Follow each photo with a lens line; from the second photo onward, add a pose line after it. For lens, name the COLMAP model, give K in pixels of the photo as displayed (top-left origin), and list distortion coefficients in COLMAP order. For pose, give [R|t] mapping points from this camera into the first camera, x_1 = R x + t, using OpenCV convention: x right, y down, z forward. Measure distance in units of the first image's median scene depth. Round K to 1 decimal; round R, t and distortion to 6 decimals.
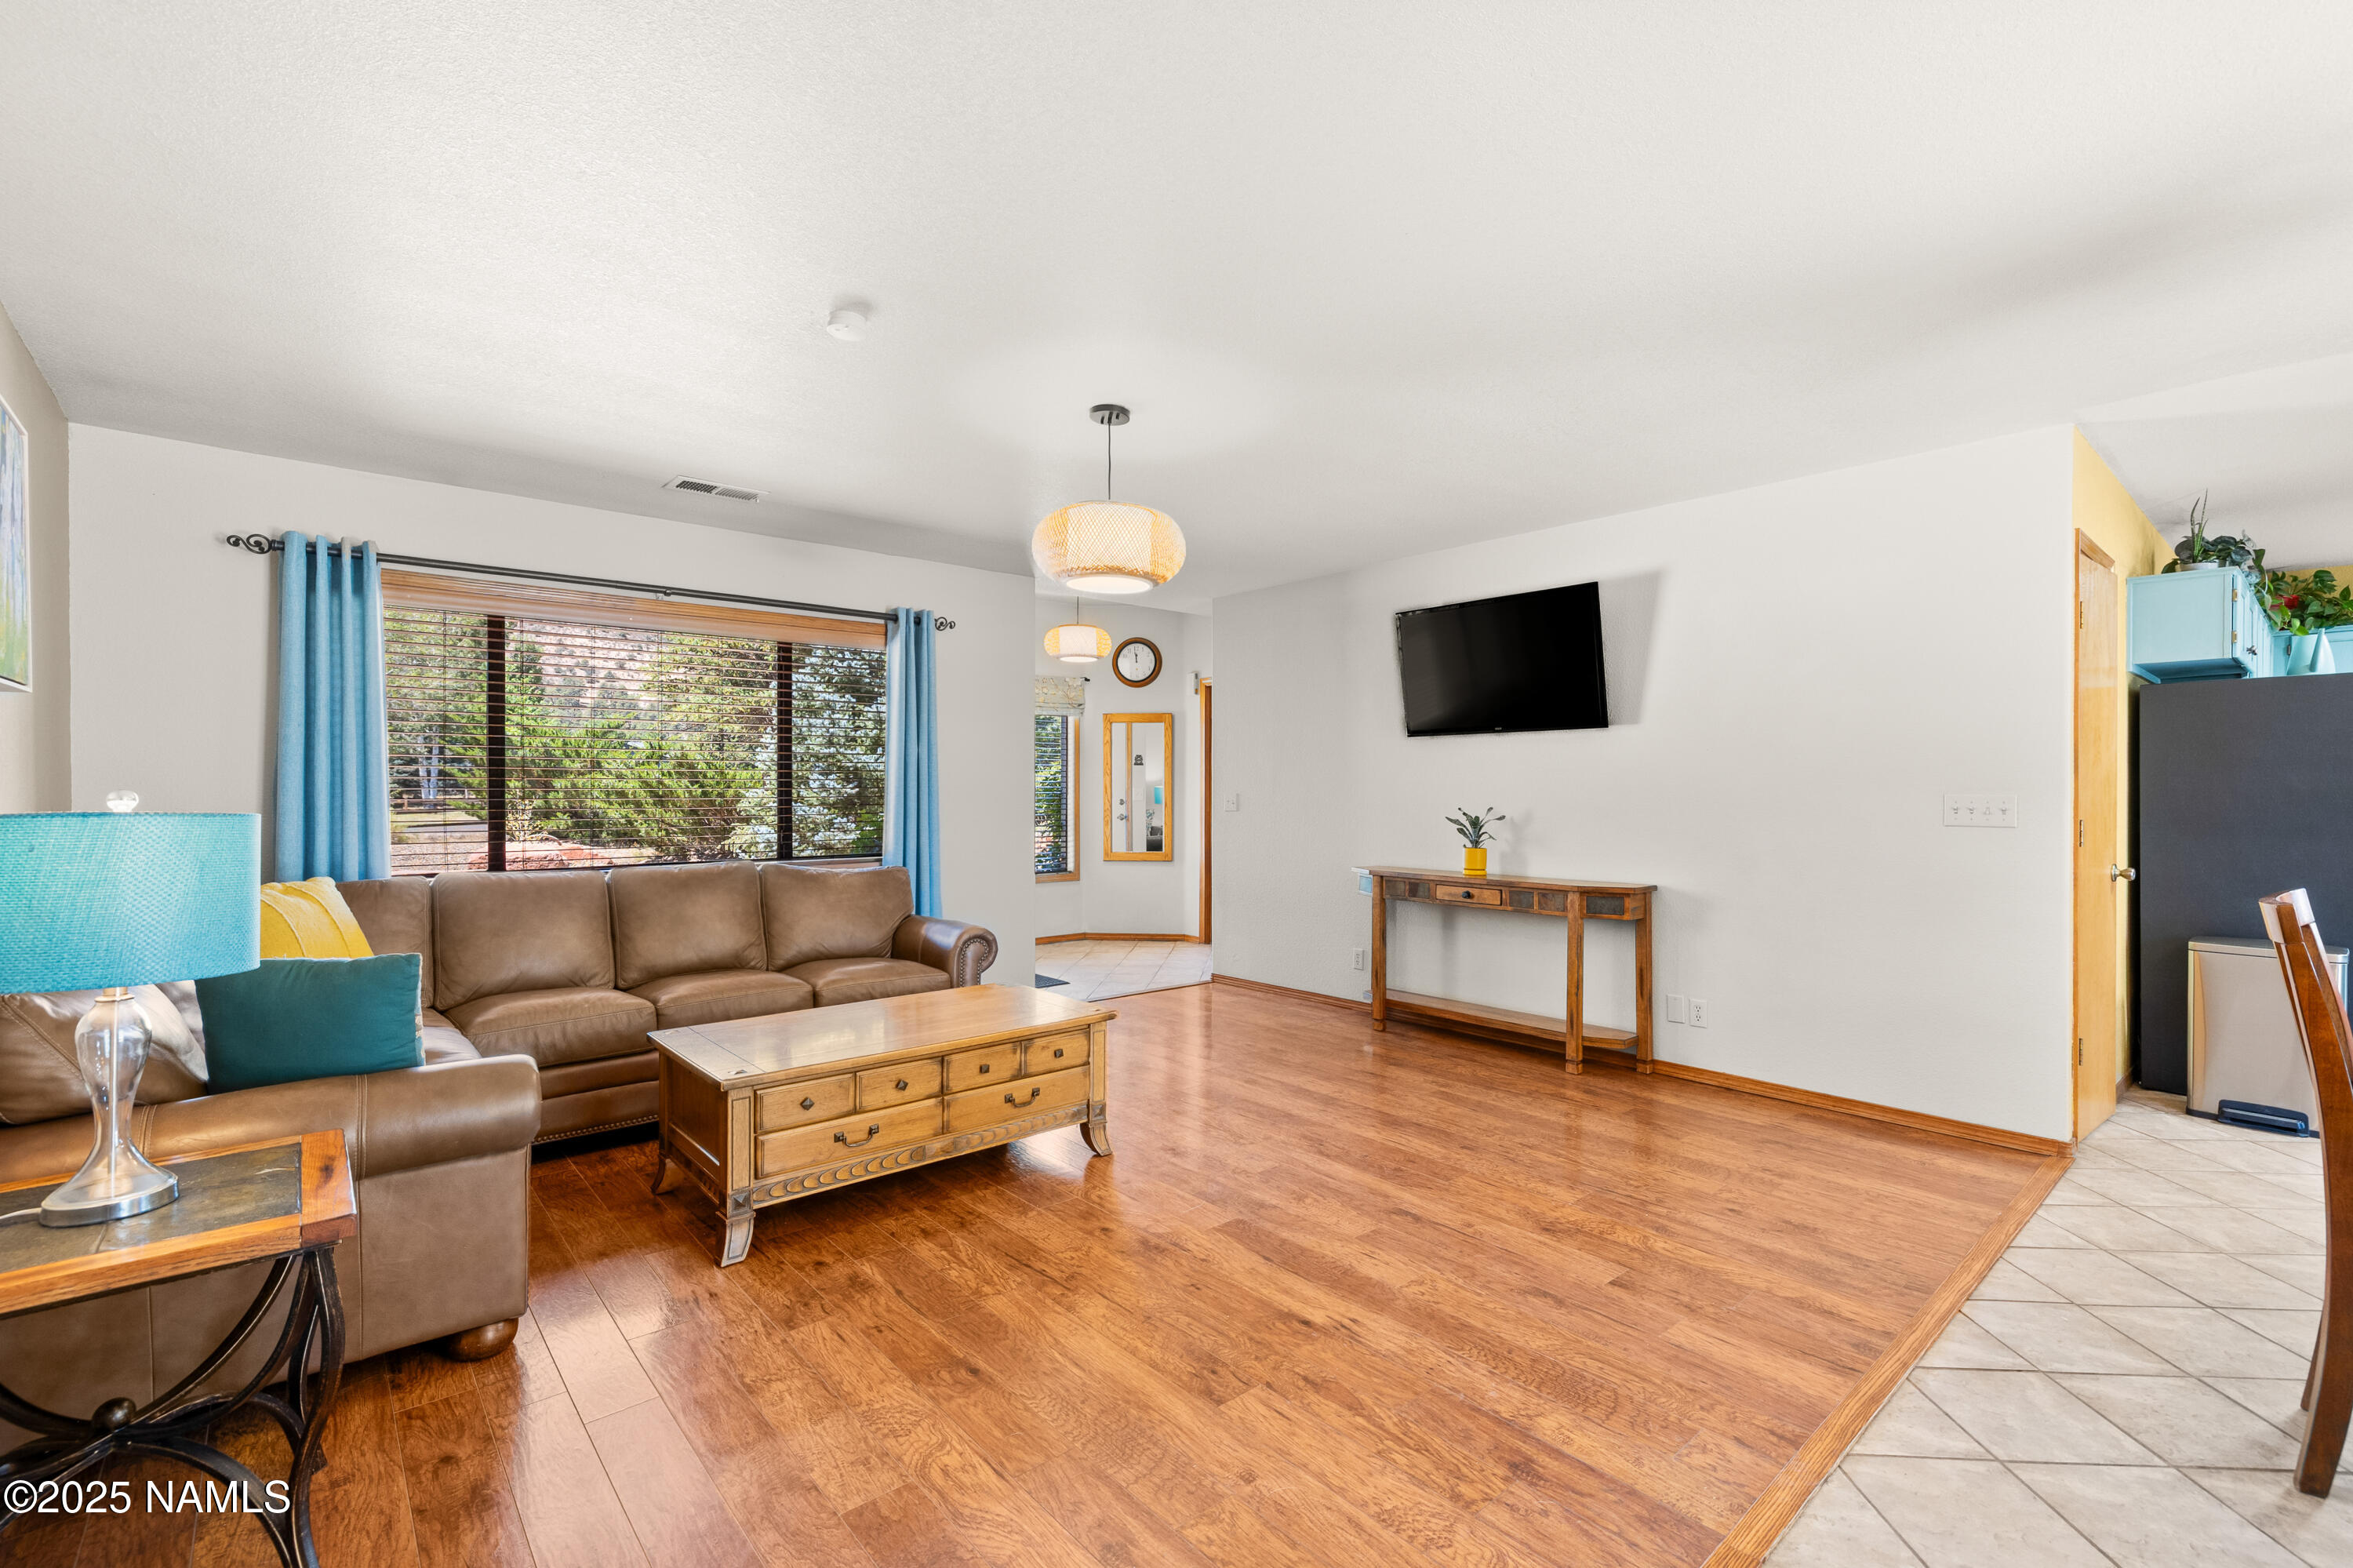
lens RADIAL K [[1057.4, 0, 1189.8], [0, 1057.4, 793.6], [0, 0, 1]] dist [-0.000649, -0.000187]
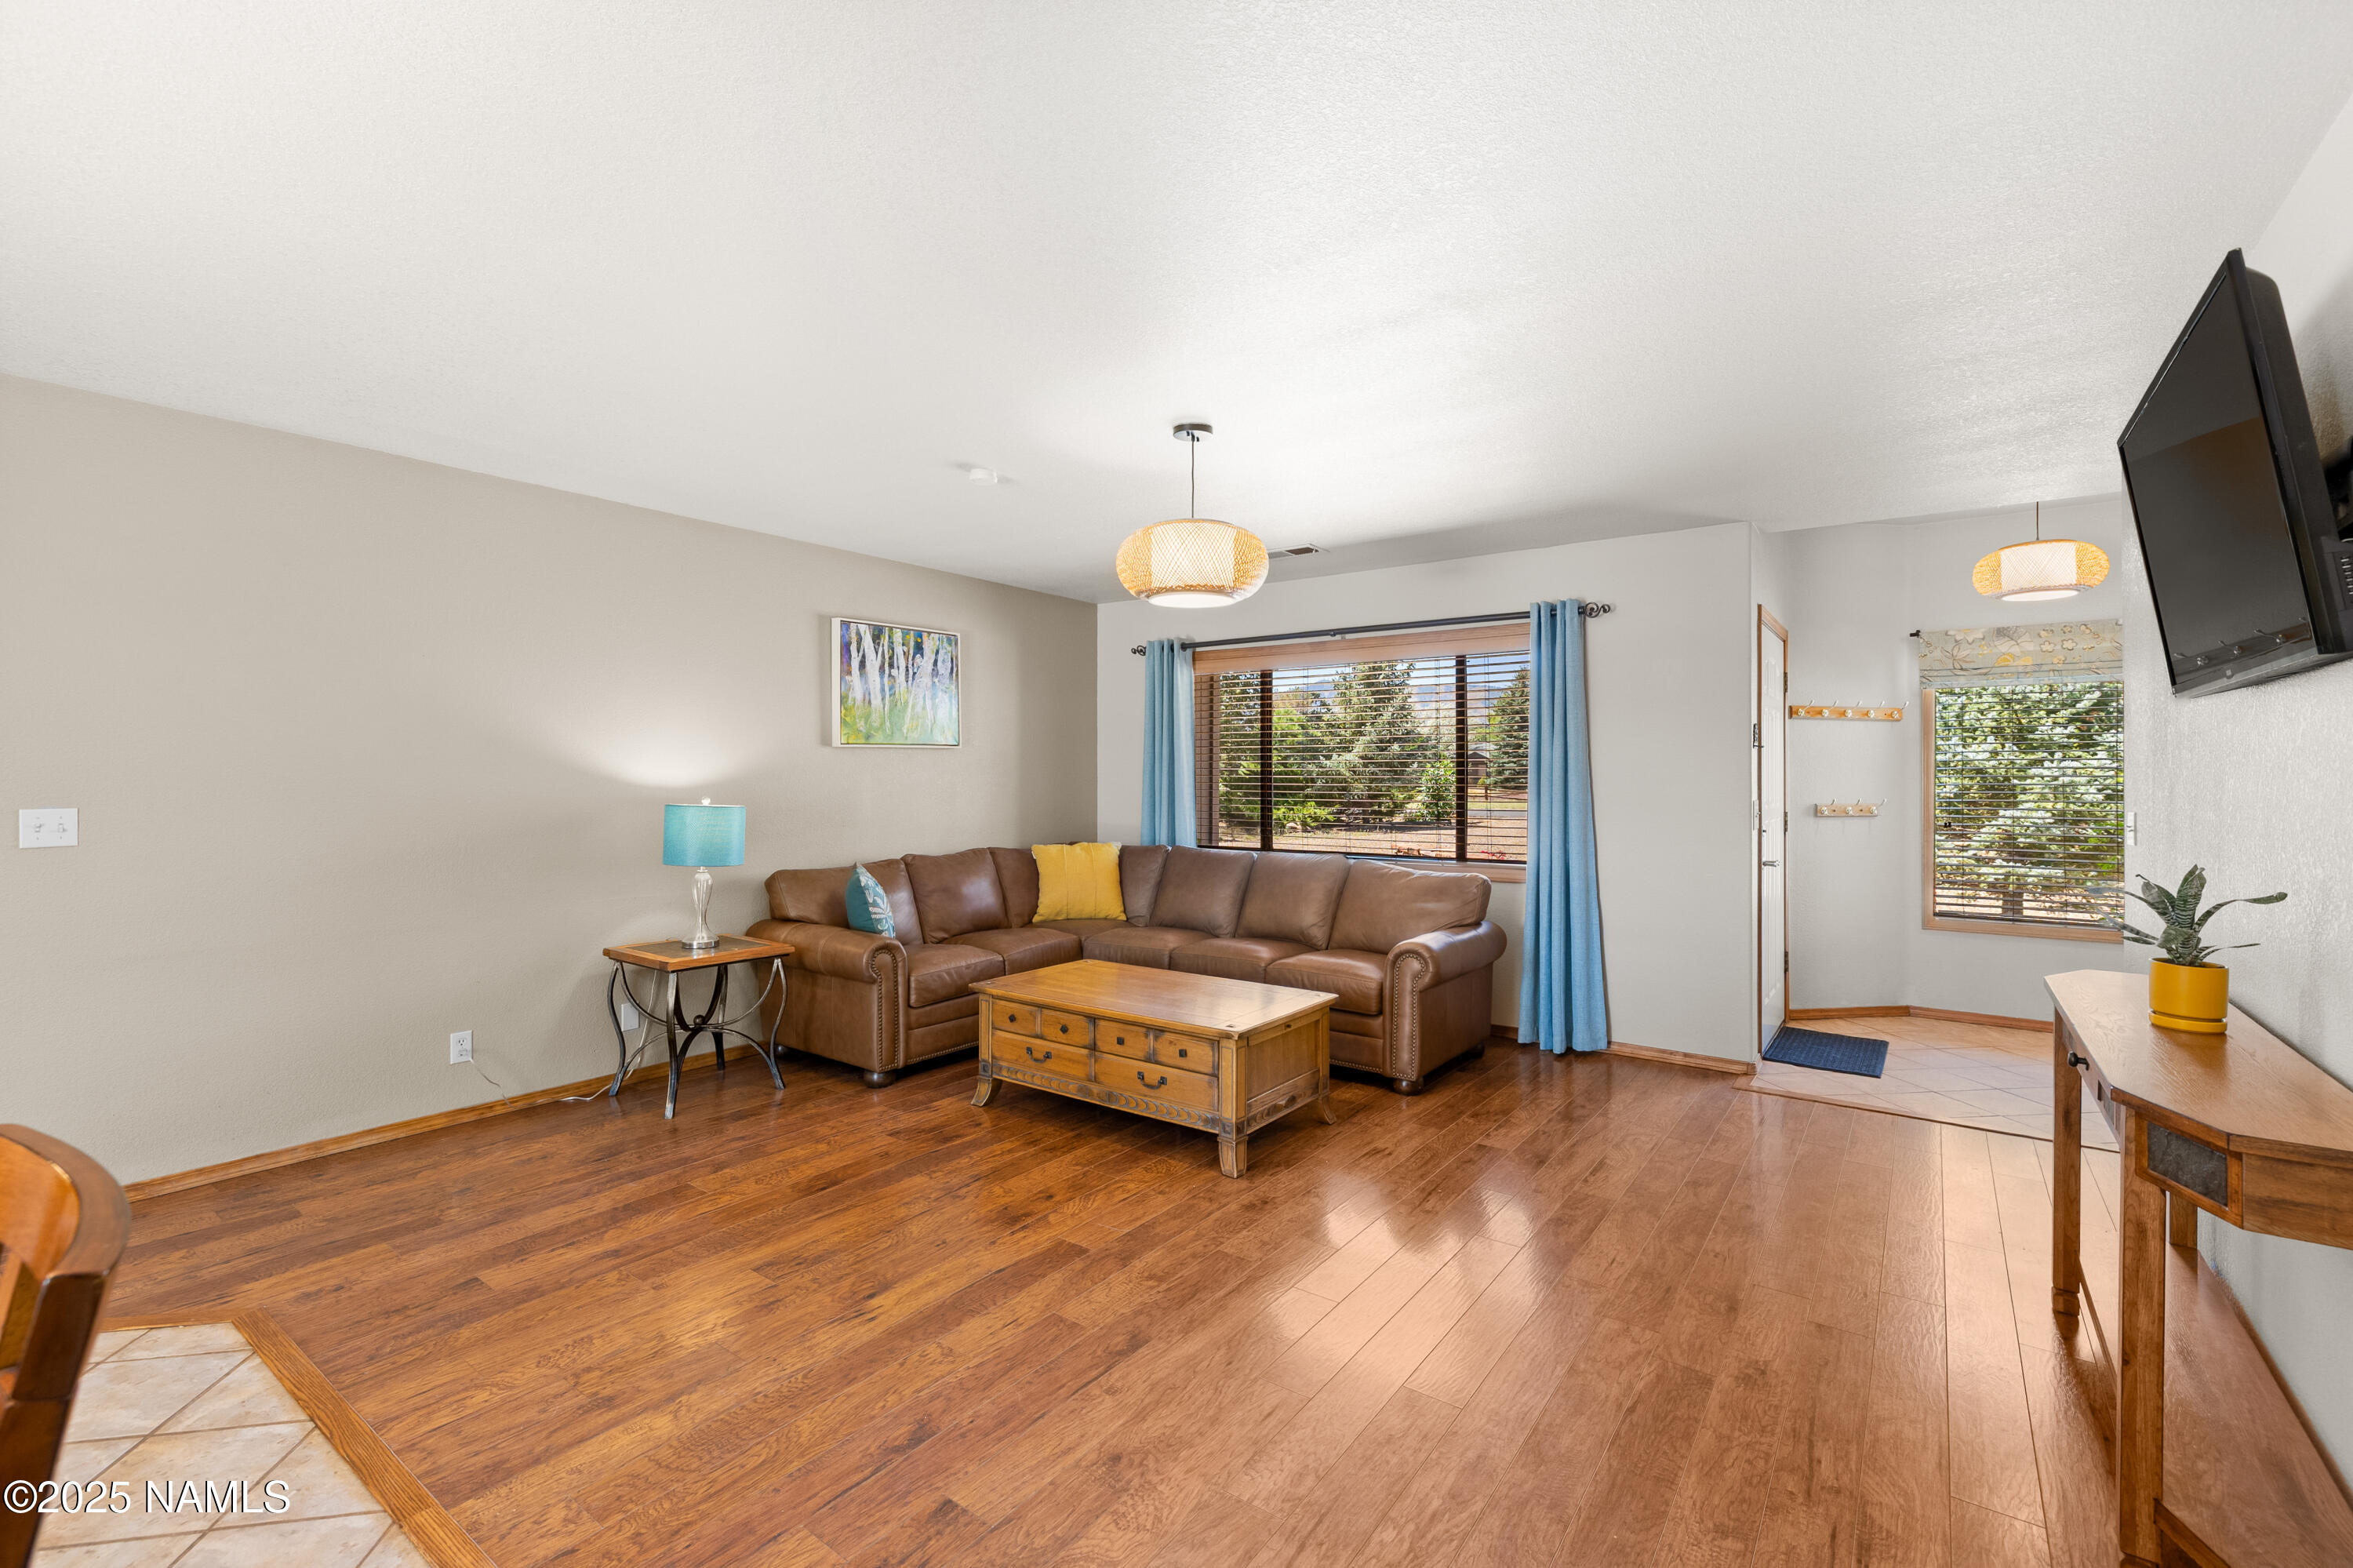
lens RADIAL K [[1014.1, 0, 1160.4], [0, 1014.1, 771.6], [0, 0, 1]] dist [-0.001288, 0.001766]
pose [[0.196579, -0.004224, -0.980479, 1.021889], [-0.002519, 0.999985, -0.004813, -0.035861], [0.980485, 0.003416, 0.196566, 0.918579]]
